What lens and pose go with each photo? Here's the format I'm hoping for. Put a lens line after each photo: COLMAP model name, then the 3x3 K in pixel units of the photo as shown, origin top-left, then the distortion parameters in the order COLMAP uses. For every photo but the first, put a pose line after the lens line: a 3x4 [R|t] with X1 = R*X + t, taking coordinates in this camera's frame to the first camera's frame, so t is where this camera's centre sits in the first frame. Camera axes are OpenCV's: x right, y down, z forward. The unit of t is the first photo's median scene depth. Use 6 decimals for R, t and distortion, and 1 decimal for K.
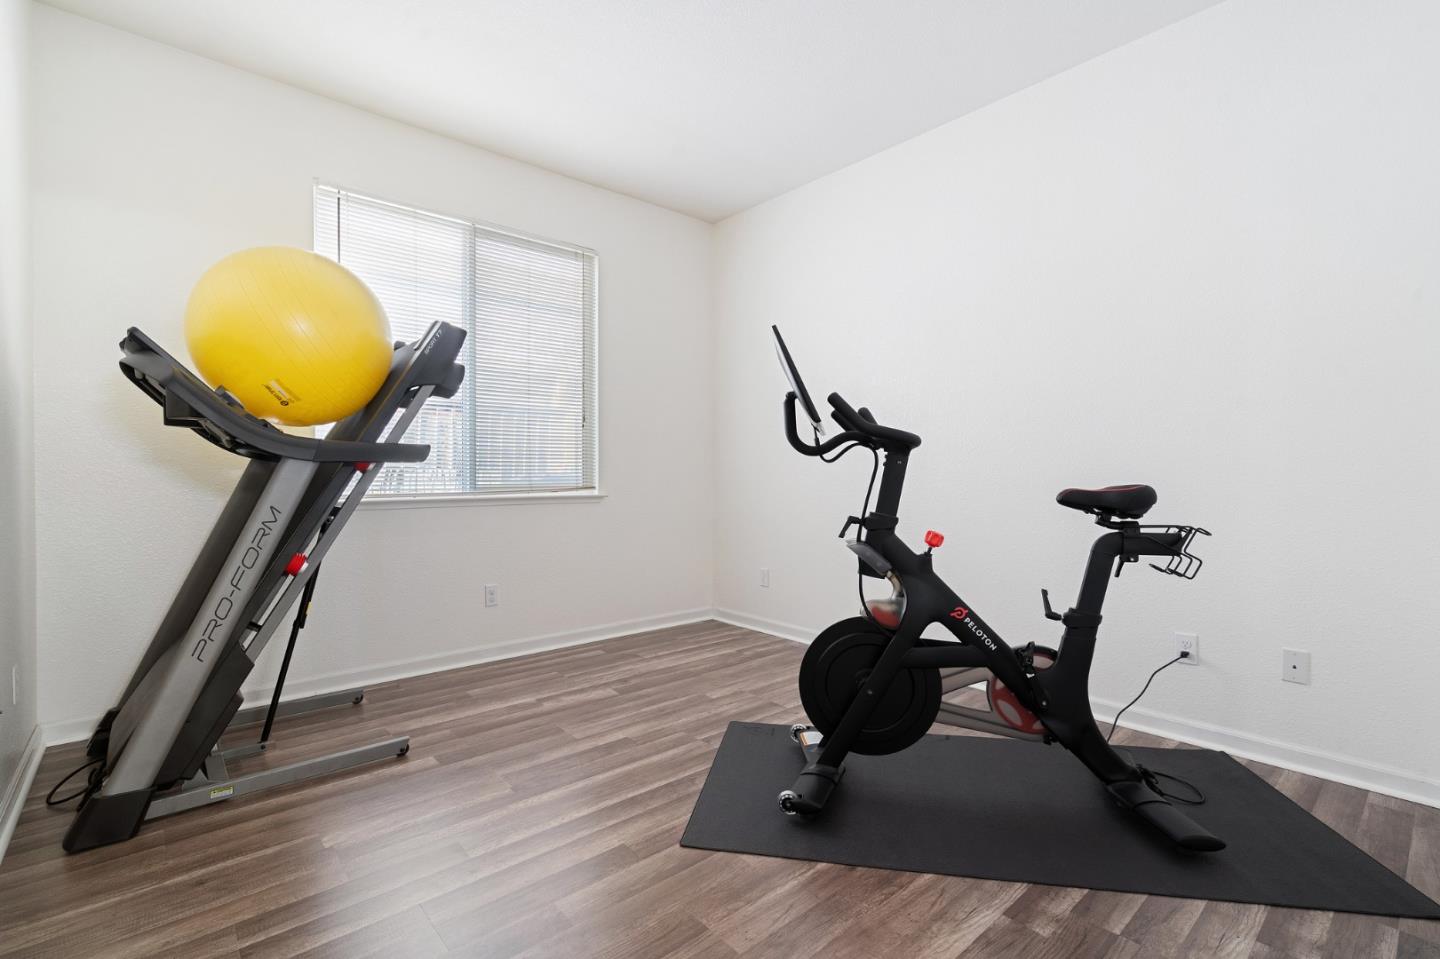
lens RADIAL K [[661.3, 0, 720.0], [0, 661.3, 477.1], [0, 0, 1]] dist [-0.000454, 0.001614]
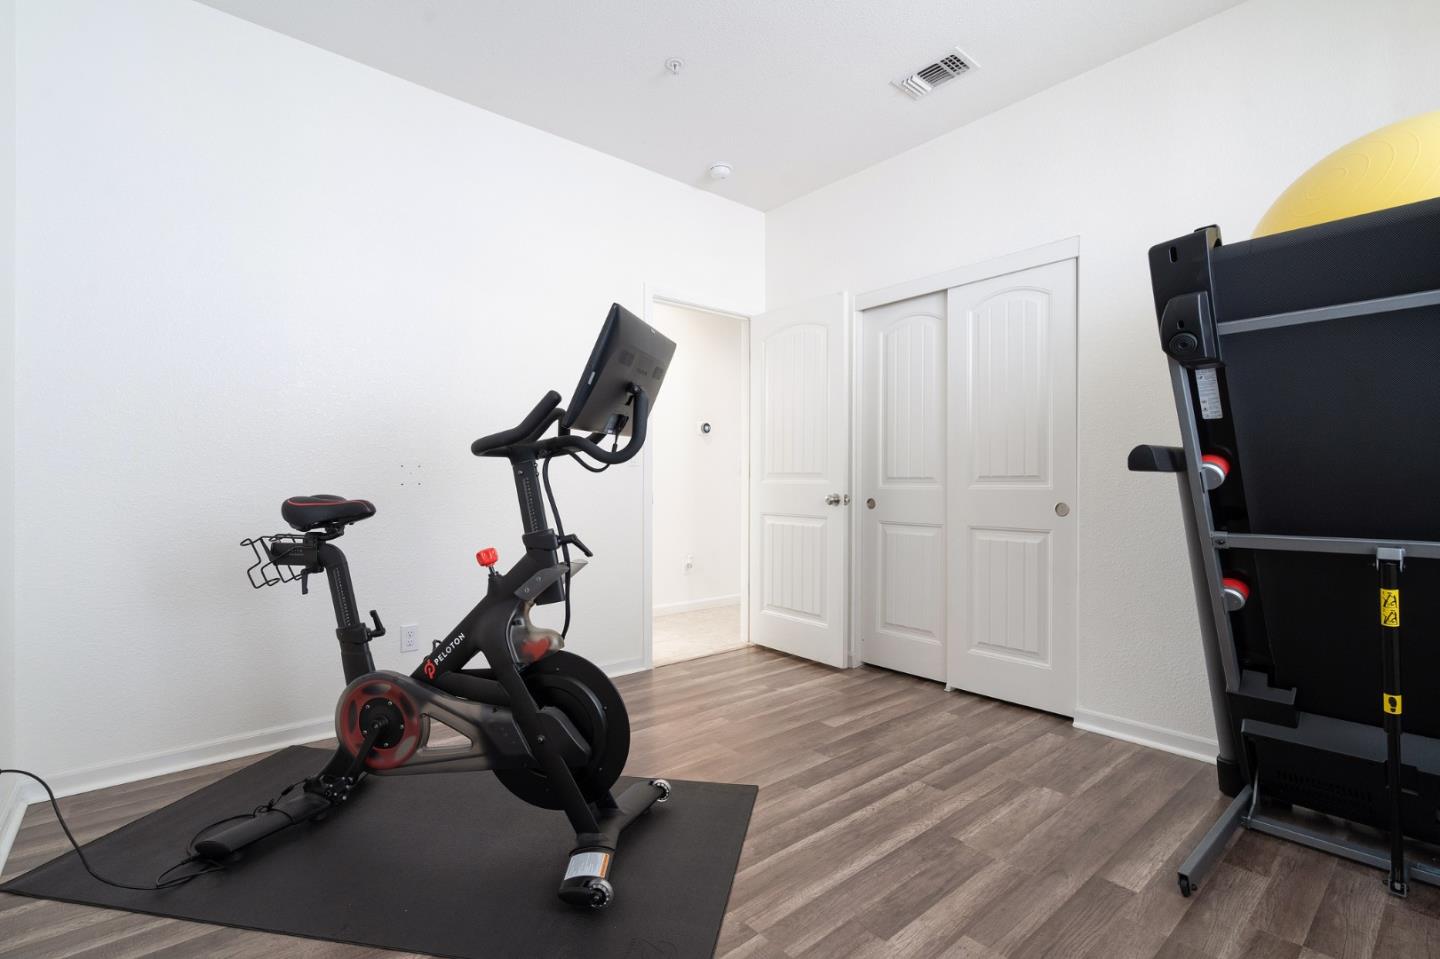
lens RADIAL K [[661.3, 0, 720.0], [0, 661.3, 480.5], [0, 0, 1]] dist [-0.000454, 0.001614]
pose [[-0.999916, -0.002159, 0.012741, -0.003475], [-0.002114, 0.999992, 0.003495, -0.013410], [-0.012749, 0.003468, -0.999913, 1.830728]]
